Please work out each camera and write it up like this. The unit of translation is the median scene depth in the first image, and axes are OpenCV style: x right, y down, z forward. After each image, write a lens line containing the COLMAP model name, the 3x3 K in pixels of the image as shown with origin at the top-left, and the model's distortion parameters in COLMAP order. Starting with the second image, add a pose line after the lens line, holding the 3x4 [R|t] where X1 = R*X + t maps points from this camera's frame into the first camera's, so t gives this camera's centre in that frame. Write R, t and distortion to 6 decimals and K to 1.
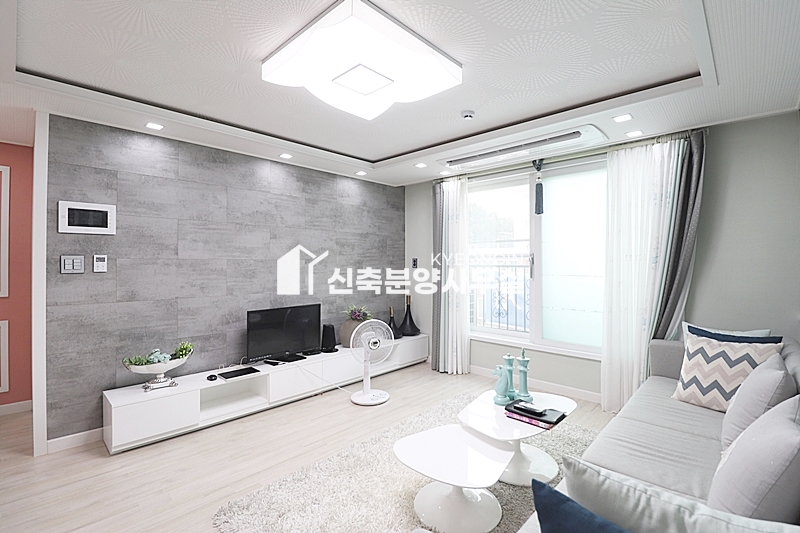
lens RADIAL K [[371.6, 0, 399.5], [0, 371.6, 260.9], [0, 0, 1]] dist [-0.010875, -0.002947]
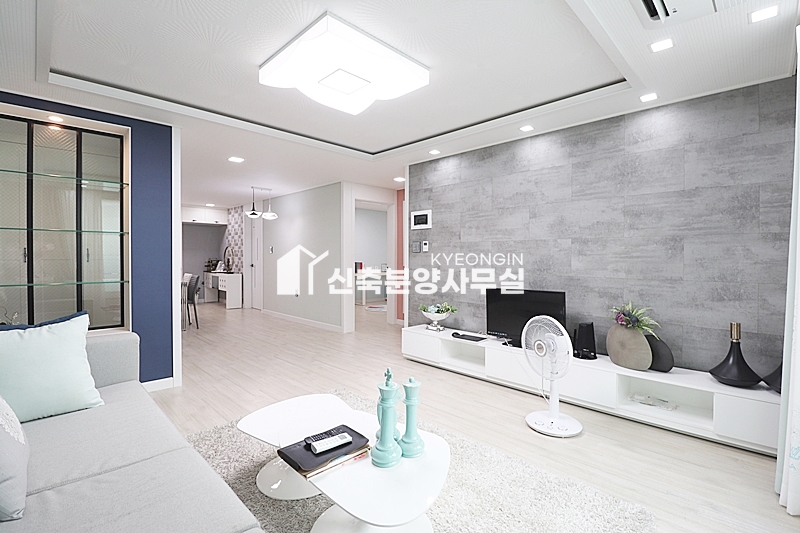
lens RADIAL K [[371.6, 0, 407.8], [0, 371.6, 261.2], [0, 0, 1]] dist [-0.010875, -0.002947]
pose [[-0.021785, 0.011807, -0.999693, 0.678540], [0.003060, 0.999926, 0.011744, 0.042208], [0.999758, -0.002804, -0.021820, 0.764807]]
